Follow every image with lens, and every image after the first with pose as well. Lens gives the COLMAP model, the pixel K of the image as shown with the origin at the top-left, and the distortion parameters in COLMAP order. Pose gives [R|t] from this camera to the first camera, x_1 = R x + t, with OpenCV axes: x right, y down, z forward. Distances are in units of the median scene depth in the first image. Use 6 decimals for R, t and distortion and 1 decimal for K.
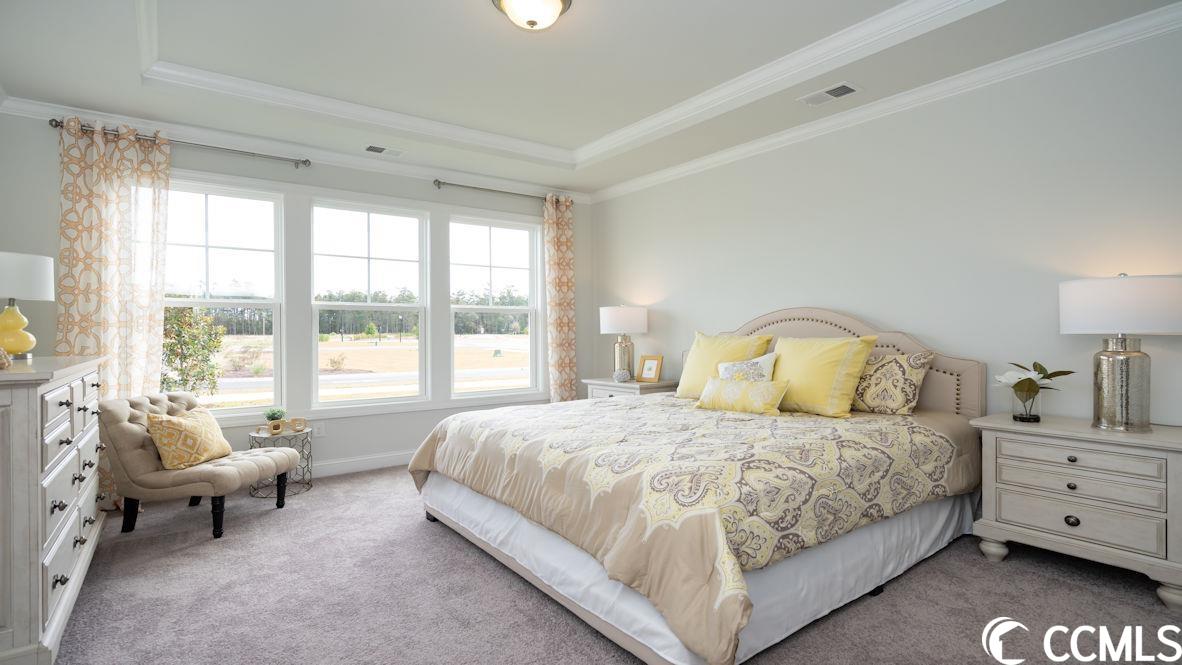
lens RADIAL K [[557.2, 0, 591.0], [0, 557.2, 332.5], [0, 0, 1]] dist [0.000441, 0.000222]
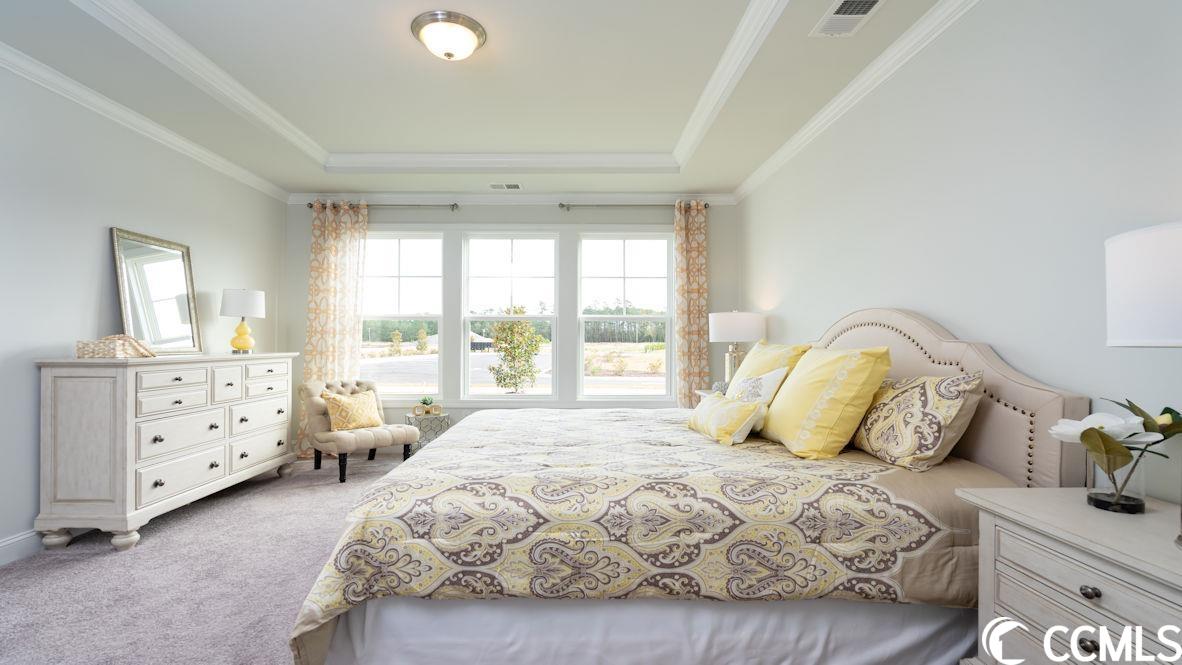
lens RADIAL K [[522.8, 0, 587.8], [0, 522.8, 344.7], [0, 0, 1]] dist [-0.004002, -0.000060]
pose [[0.814985, 0.011477, -0.579368, 0.595094], [-0.008539, 0.999933, 0.007796, 0.001515], [0.579419, -0.001407, 0.815029, 0.273343]]
